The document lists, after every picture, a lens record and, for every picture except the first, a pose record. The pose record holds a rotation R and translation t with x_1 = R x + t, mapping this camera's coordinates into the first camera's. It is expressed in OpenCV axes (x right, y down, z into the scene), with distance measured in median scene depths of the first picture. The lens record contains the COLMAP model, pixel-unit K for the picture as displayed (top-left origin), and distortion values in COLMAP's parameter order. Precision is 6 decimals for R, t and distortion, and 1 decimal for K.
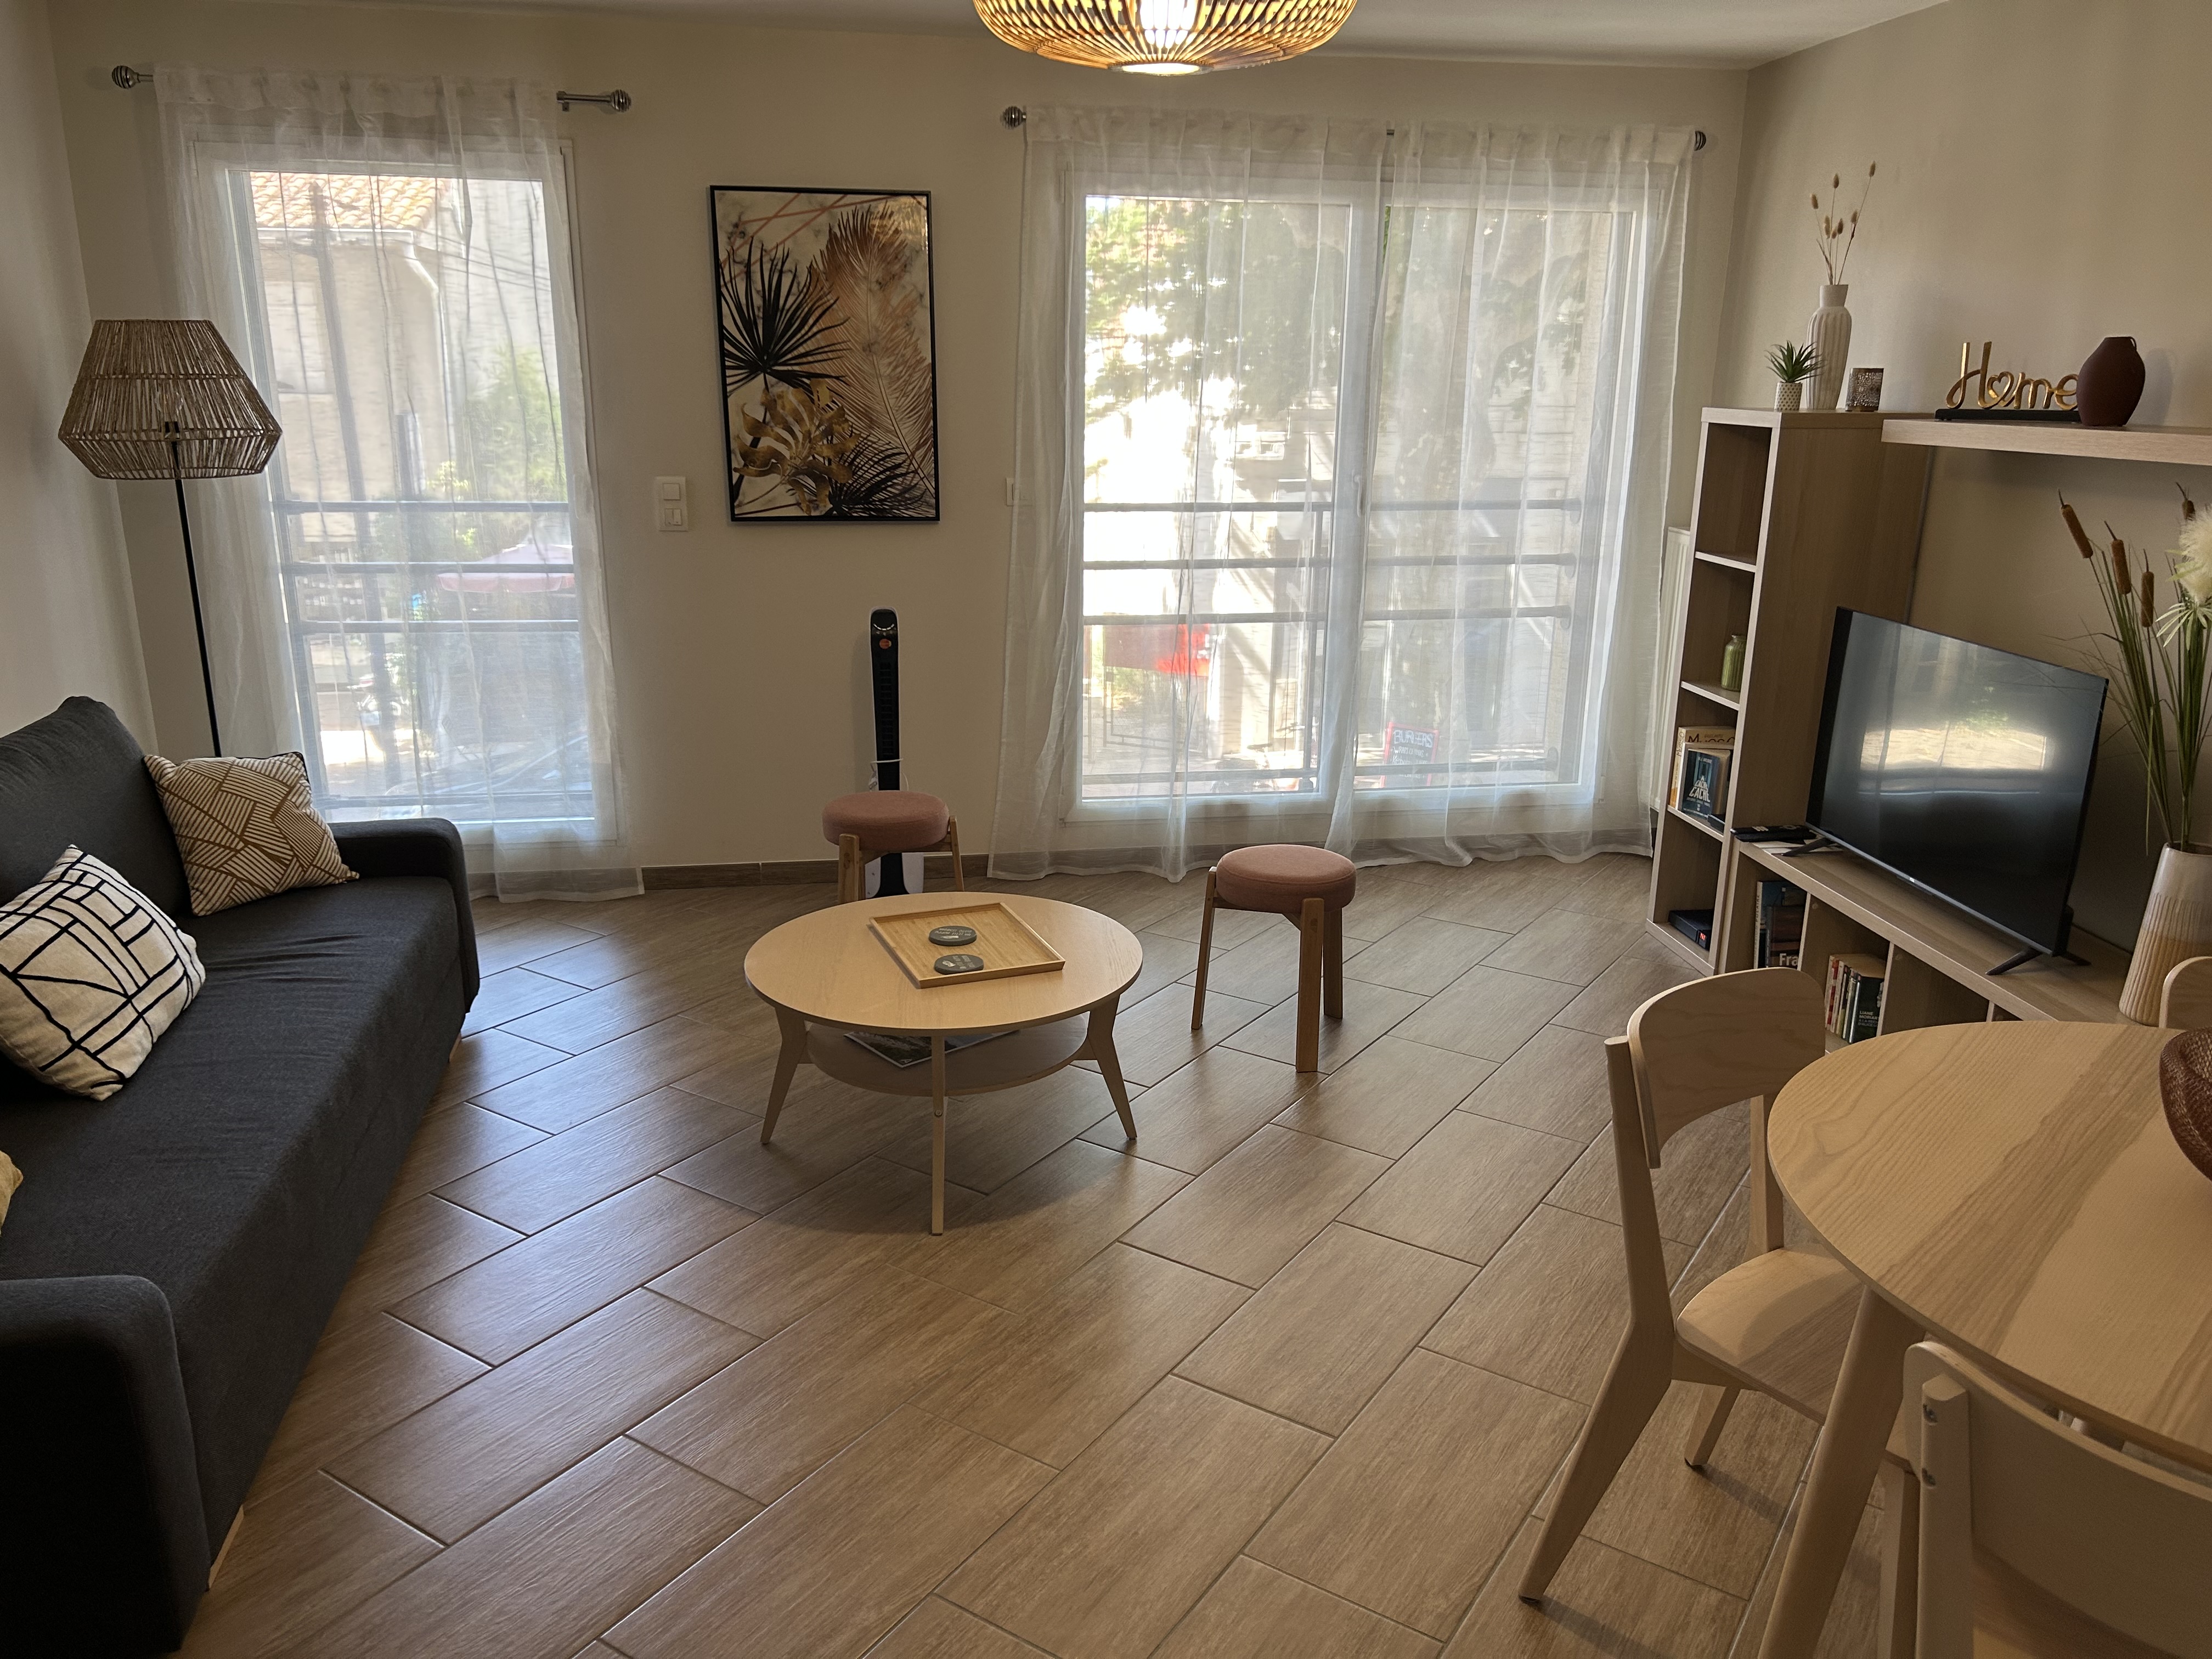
lens RADIAL K [[1680.1, 0, 1106.0], [0, 1680.1, 829.5], [0, 0, 1]] dist [0.004087, -0.001504]
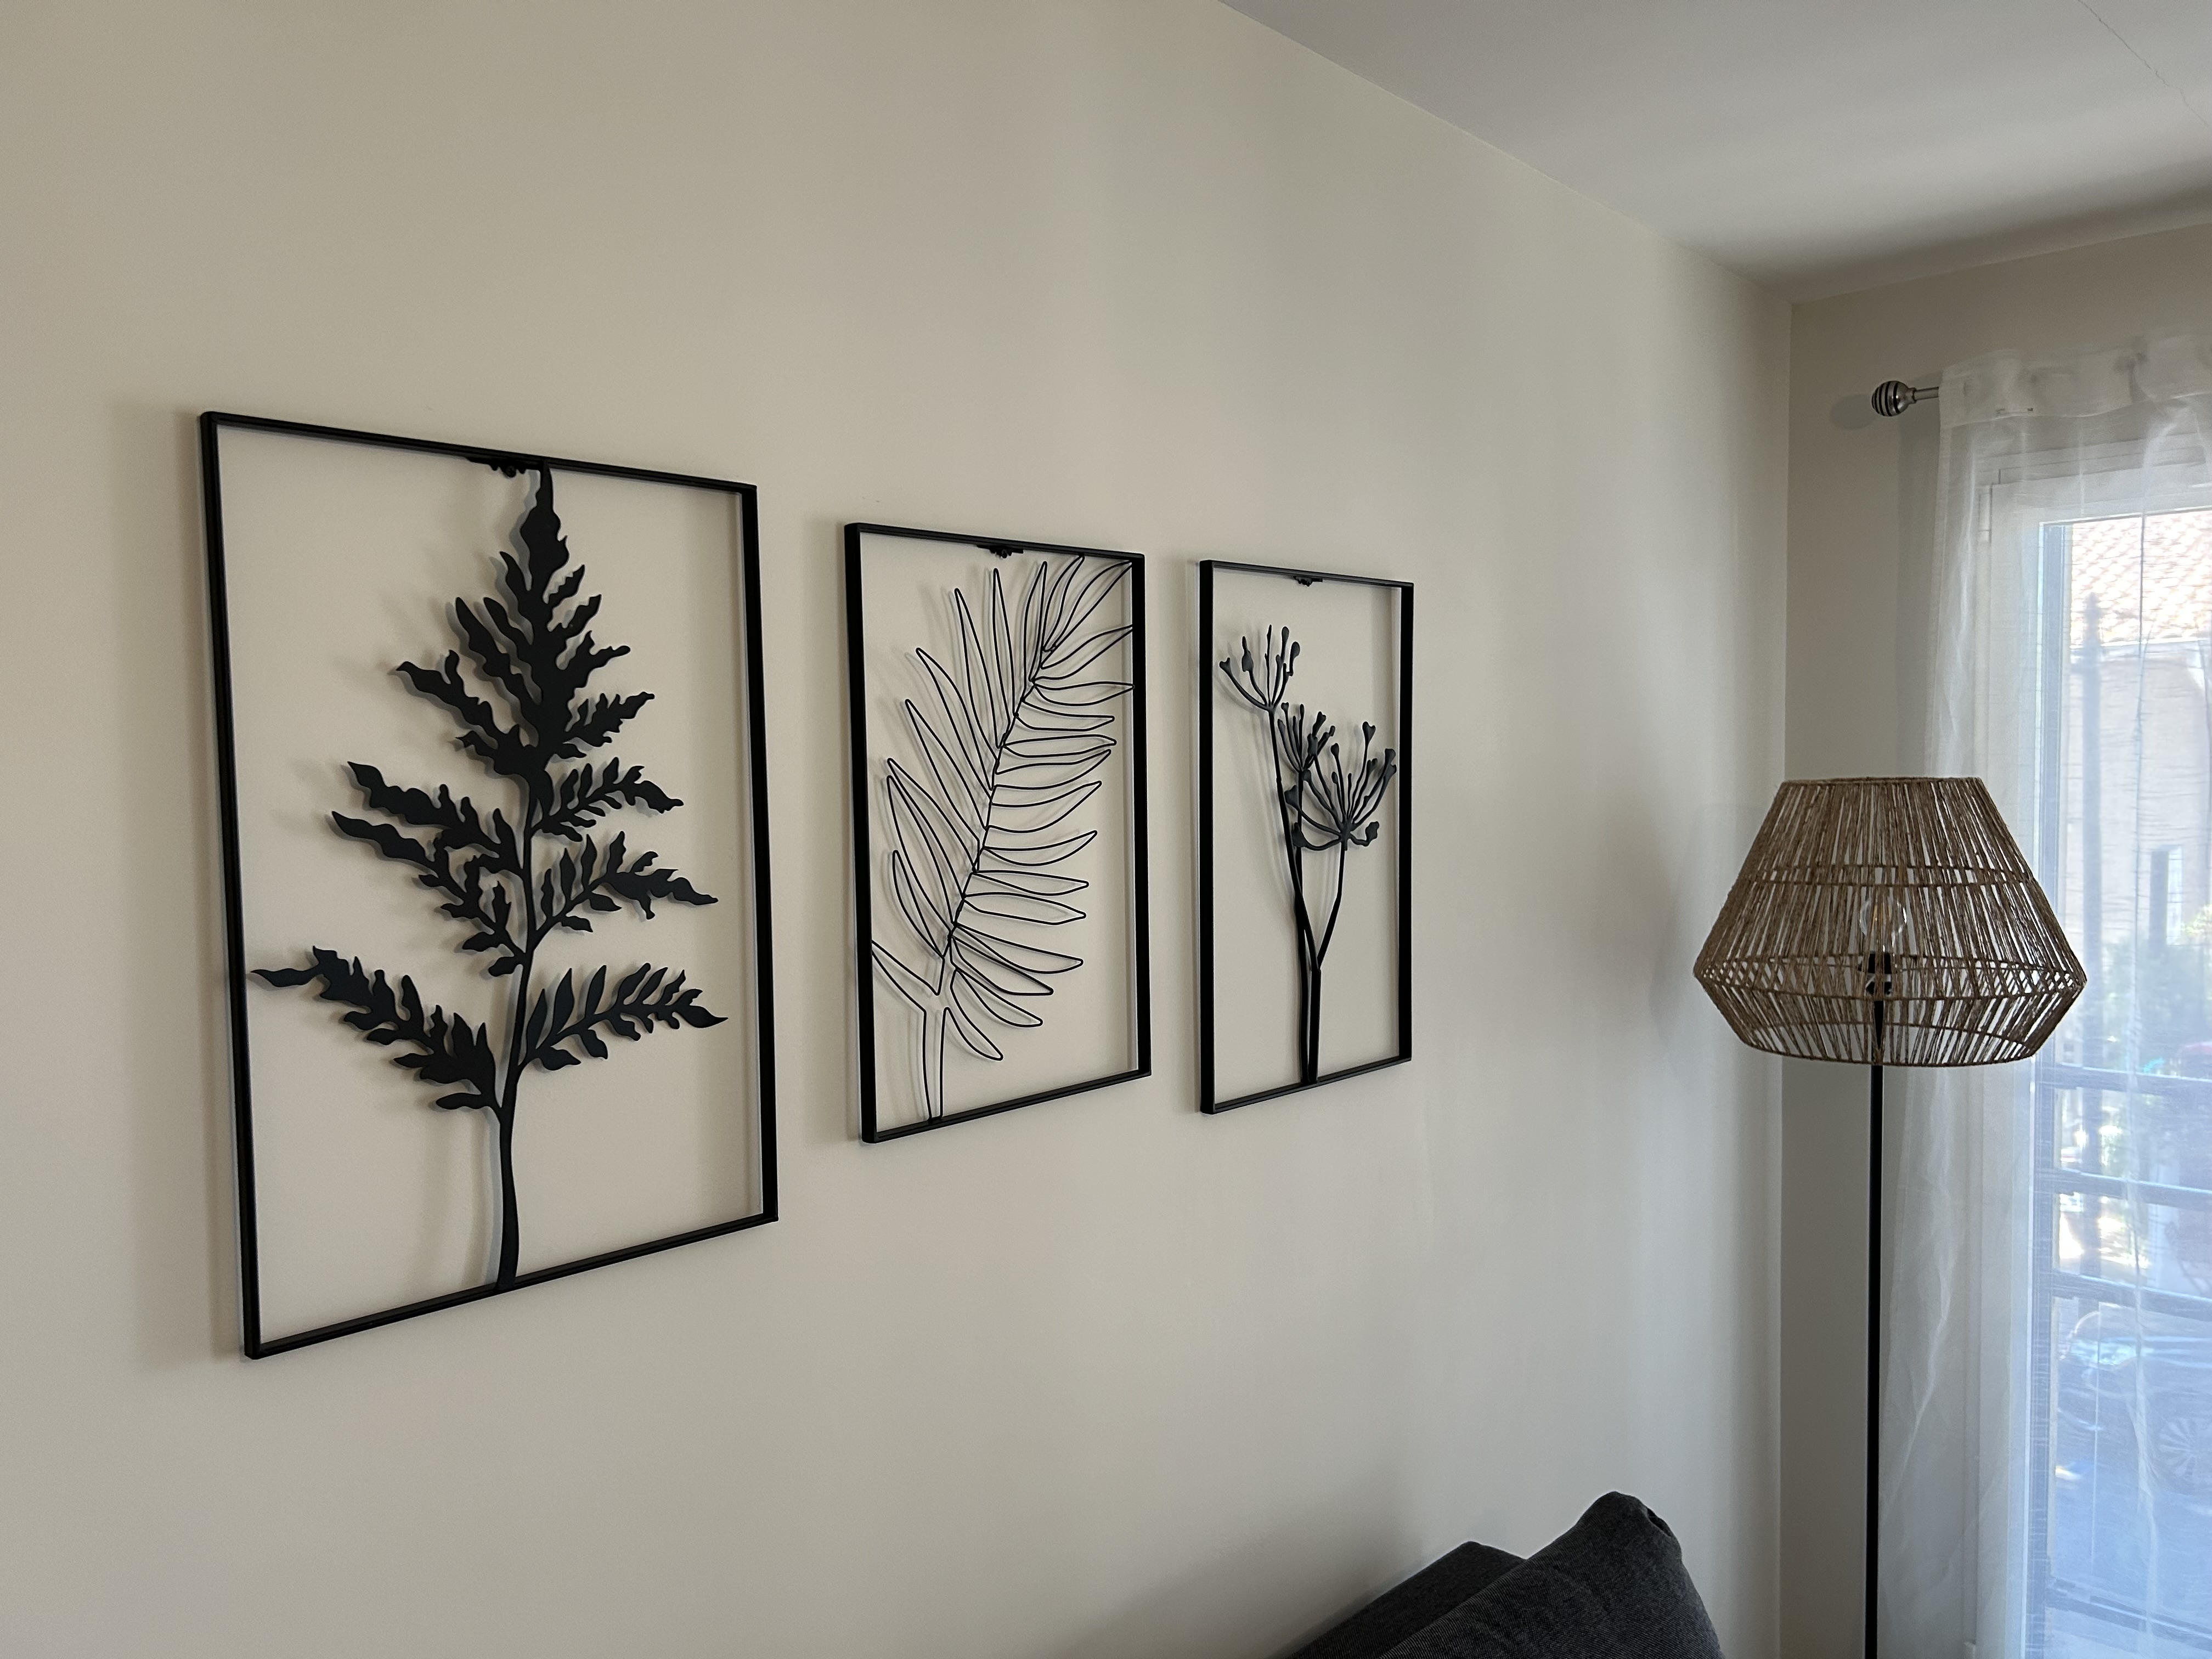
lens RADIAL K [[1680.1, 0, 1106.0], [0, 1680.1, 829.5], [0, 0, 1]] dist [0.004087, -0.001504]
pose [[0.592196, 0.021522, -0.805506, -0.252035], [-0.211918, 0.968613, -0.129919, -0.151246], [0.777428, 0.247639, 0.578170, 0.453935]]
